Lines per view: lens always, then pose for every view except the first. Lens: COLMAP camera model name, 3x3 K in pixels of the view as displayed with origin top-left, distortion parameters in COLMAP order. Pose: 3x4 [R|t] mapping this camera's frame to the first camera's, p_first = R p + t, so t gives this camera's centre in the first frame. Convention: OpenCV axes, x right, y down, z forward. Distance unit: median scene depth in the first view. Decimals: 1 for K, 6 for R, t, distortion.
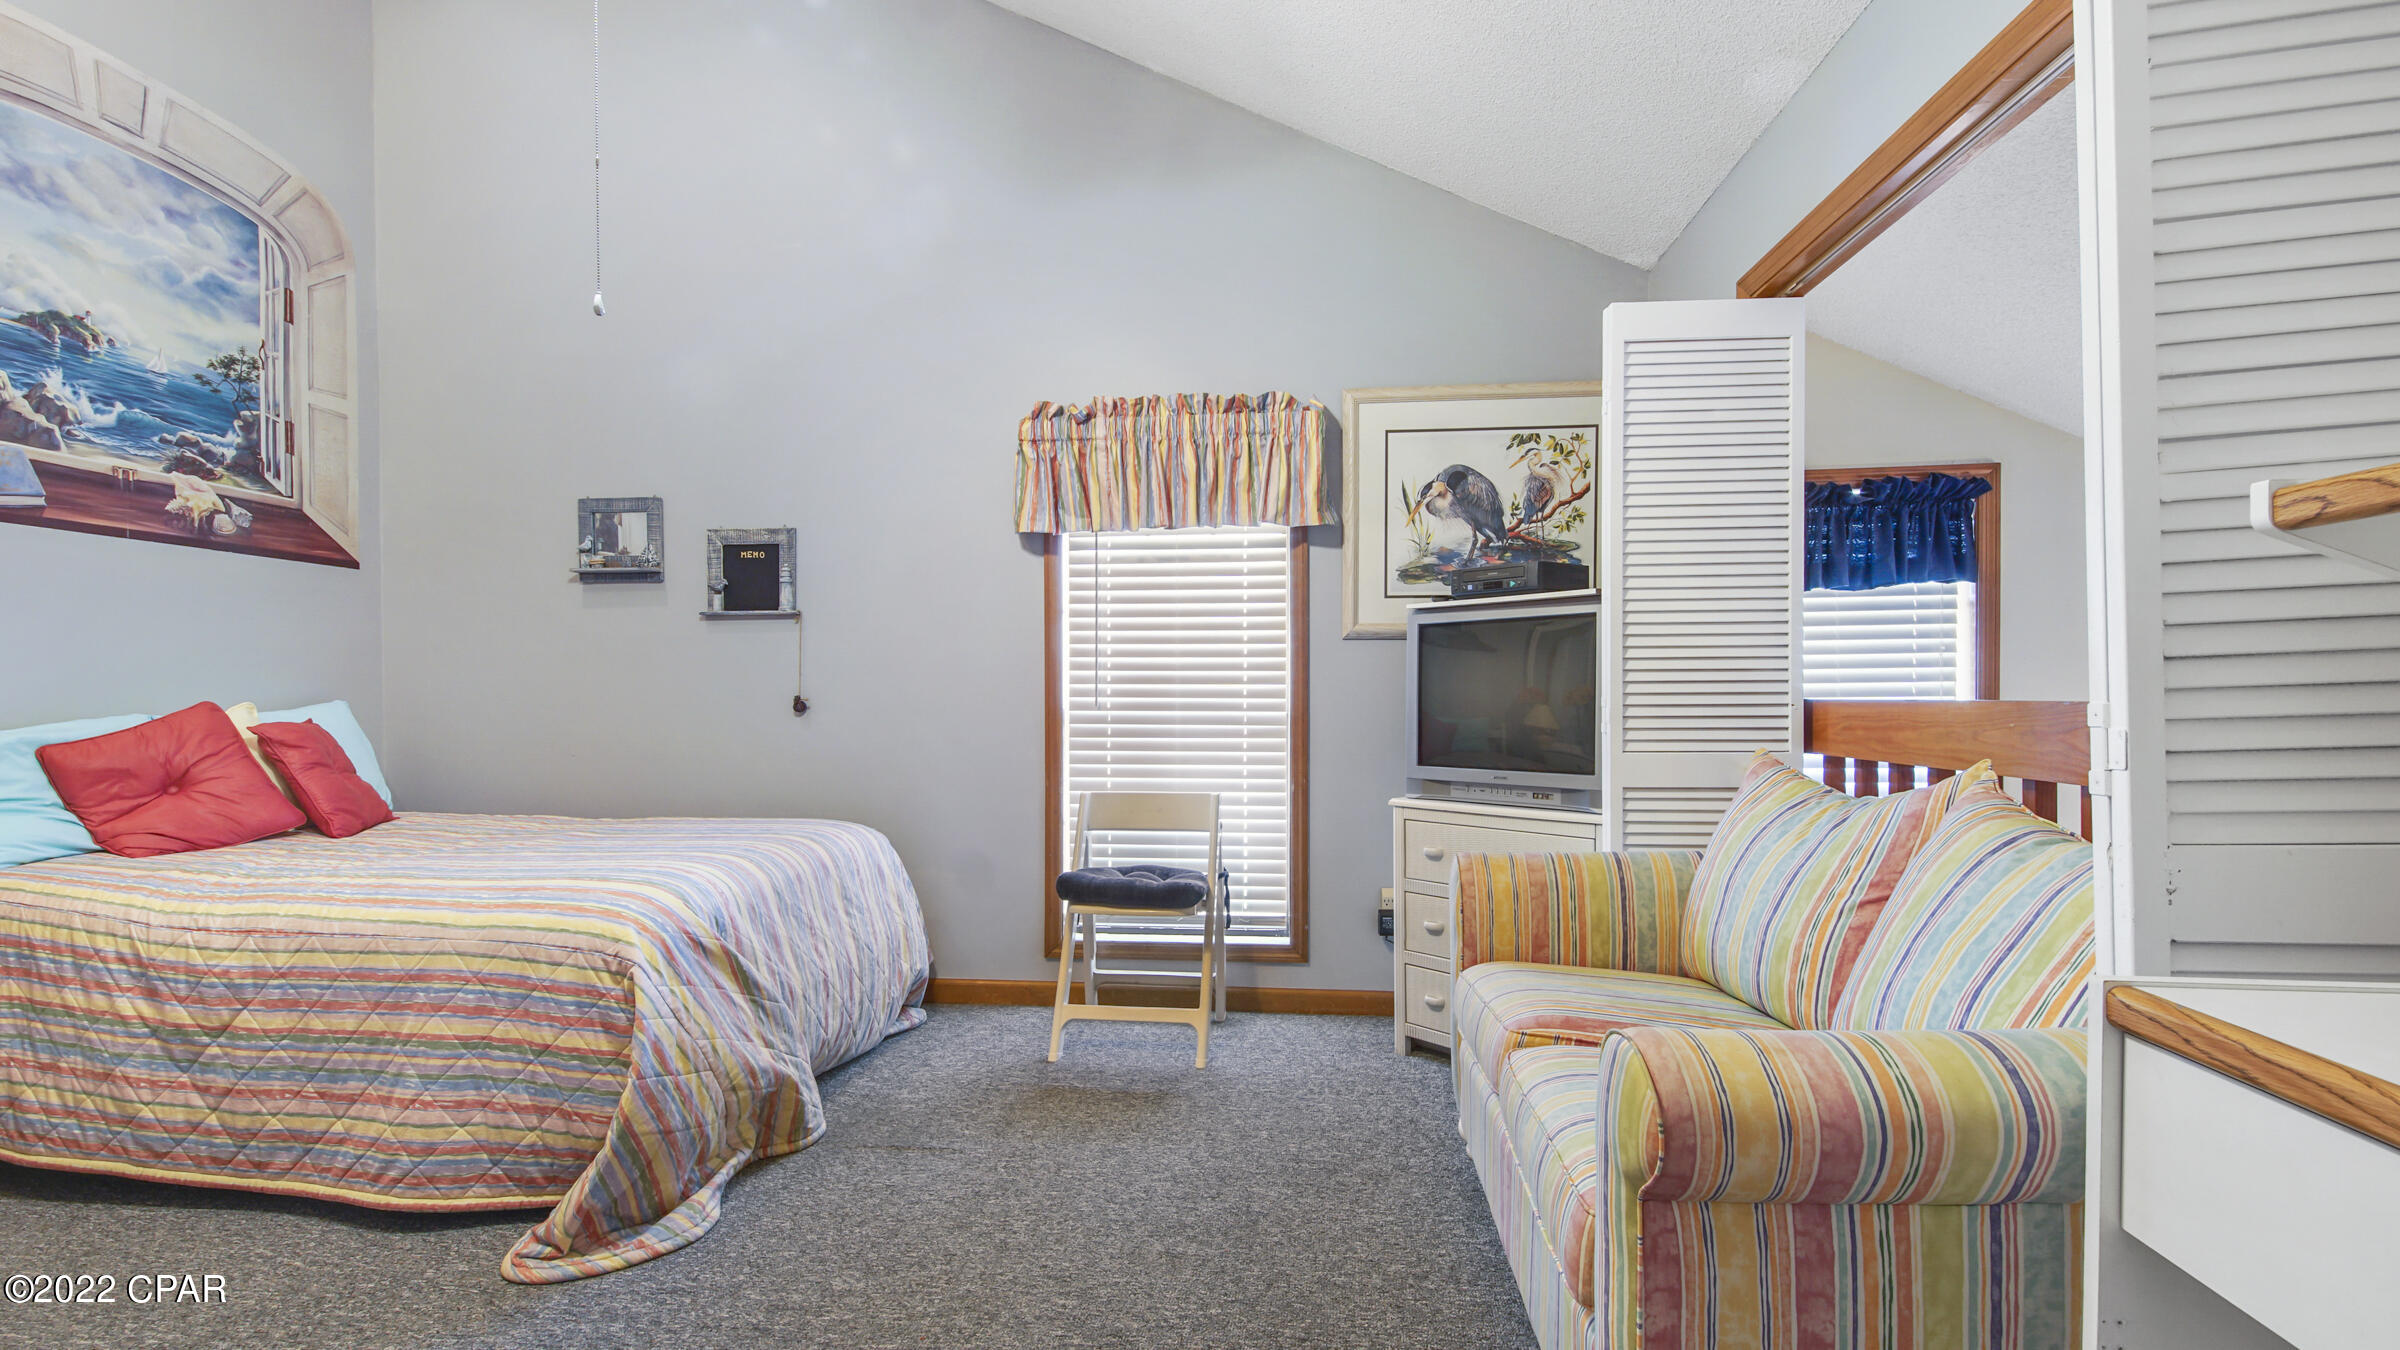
lens RADIAL K [[1084.0, 0, 1192.3], [0, 1084.0, 695.6], [0, 0, 1]] dist [0.034838, -0.019696]
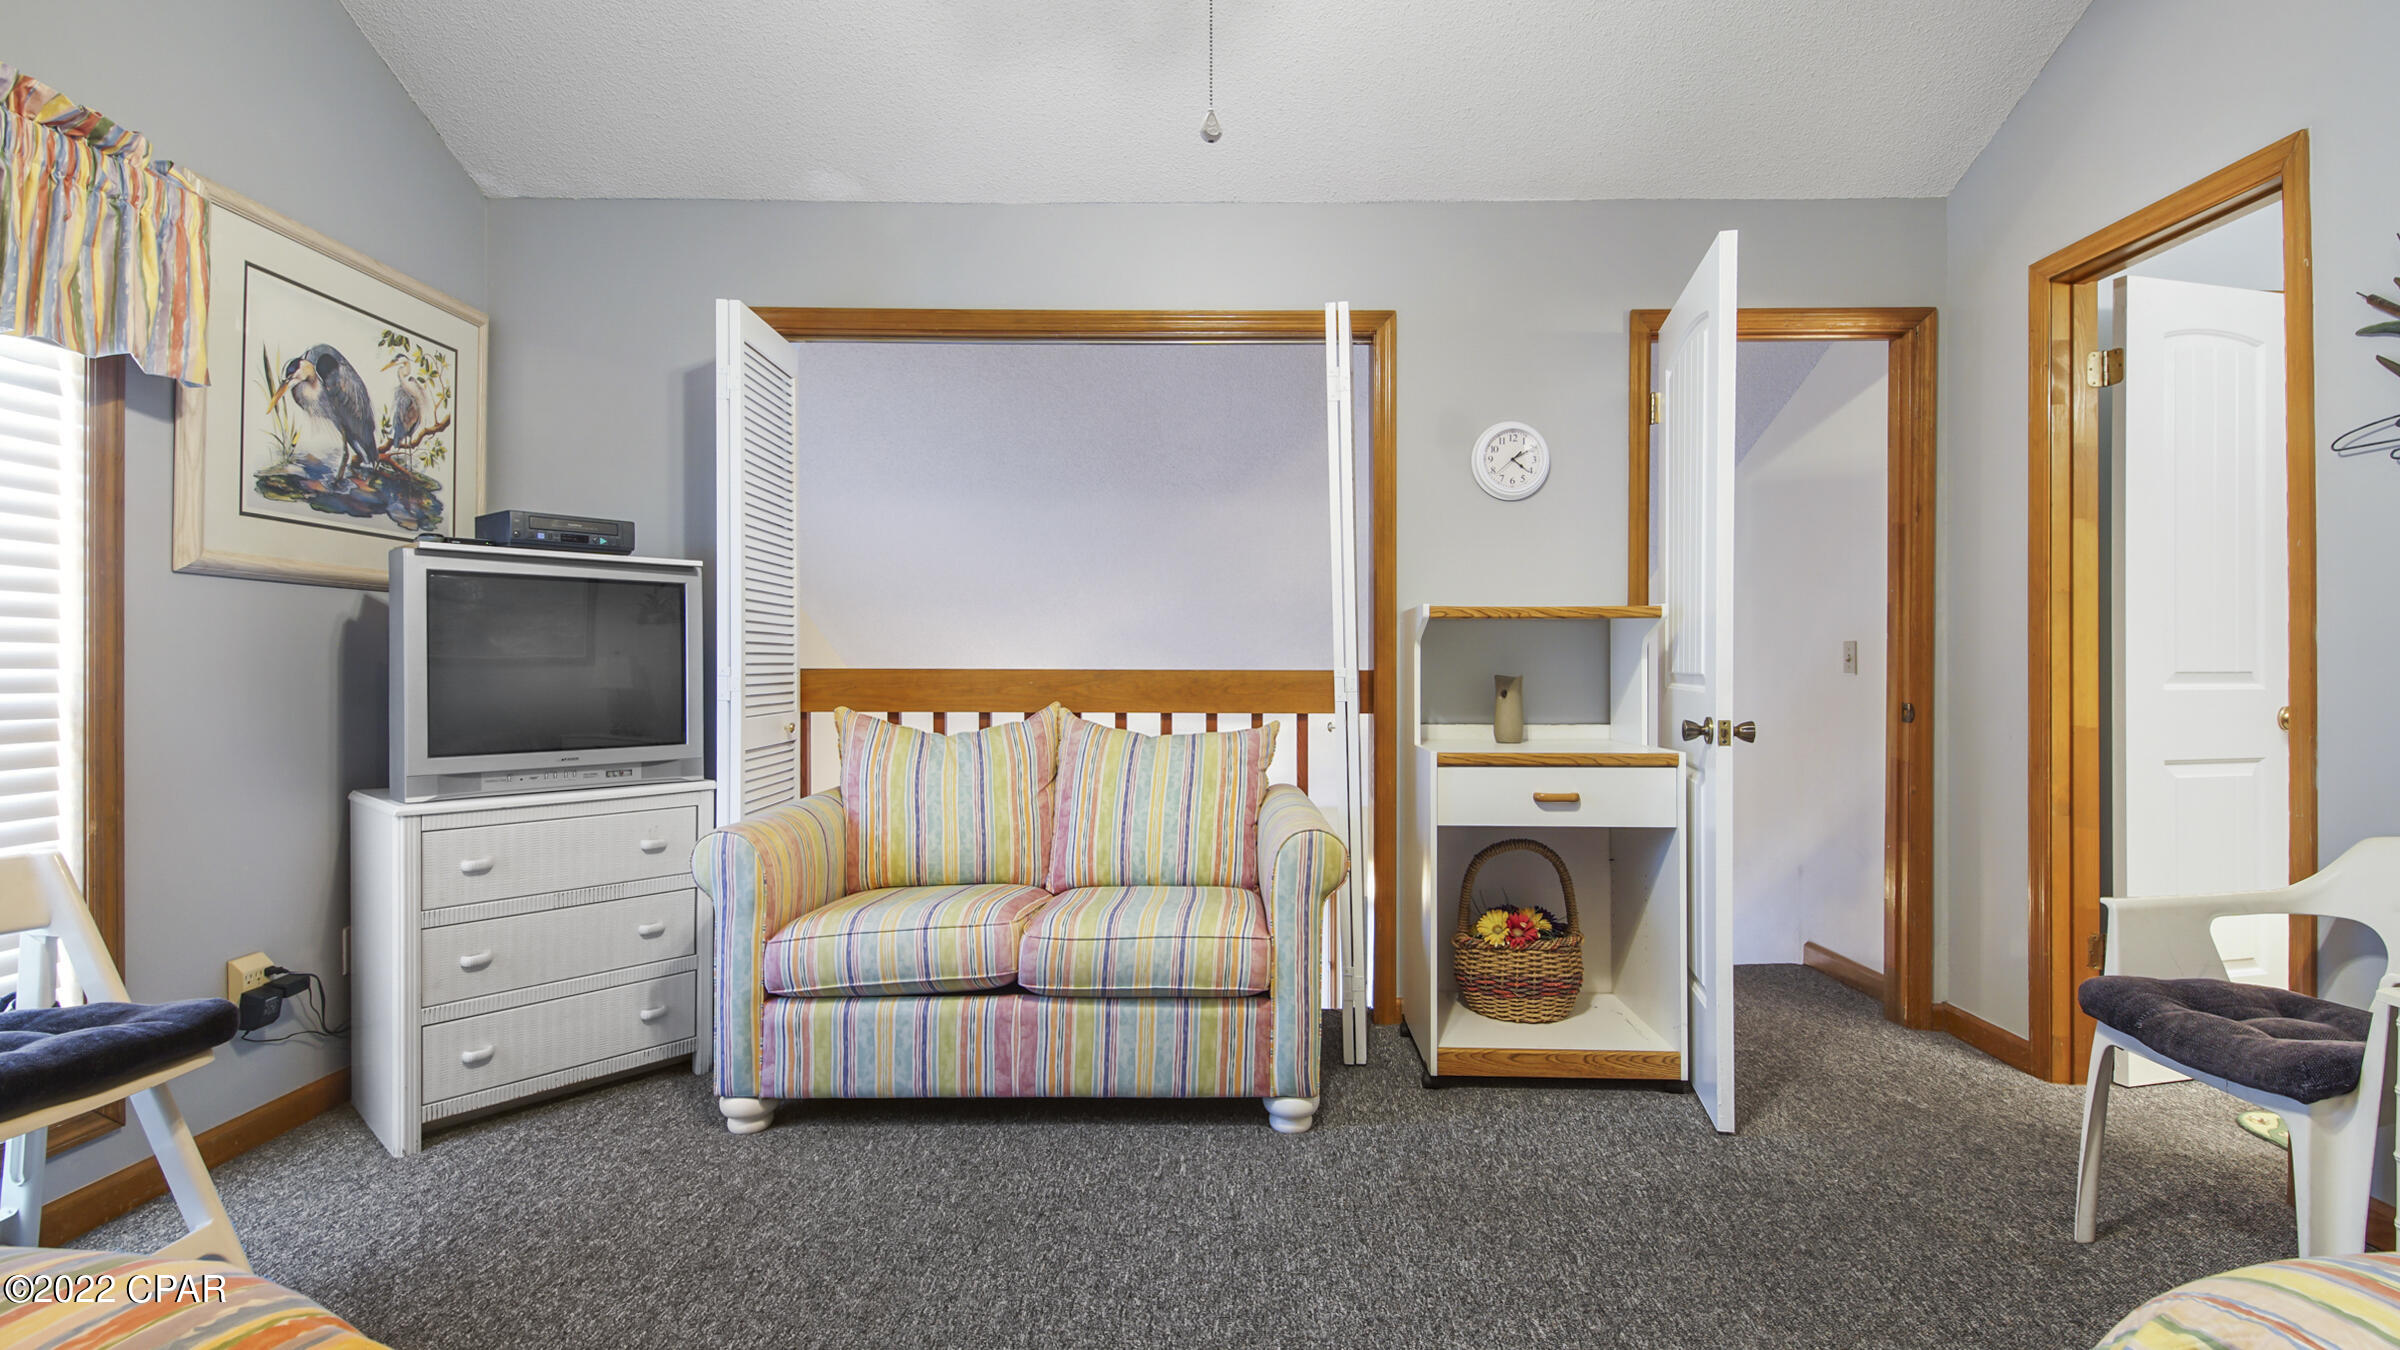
lens RADIAL K [[1101.5, 0, 1207.5], [0, 1101.5, 664.3], [0, 0, 1]] dist [0.037316, -0.026752]
pose [[-0.129252, -0.002169, 0.991609, -0.574831], [-0.003888, 0.999991, 0.001680, -0.003480], [-0.991604, -0.003638, -0.129260, 0.518452]]
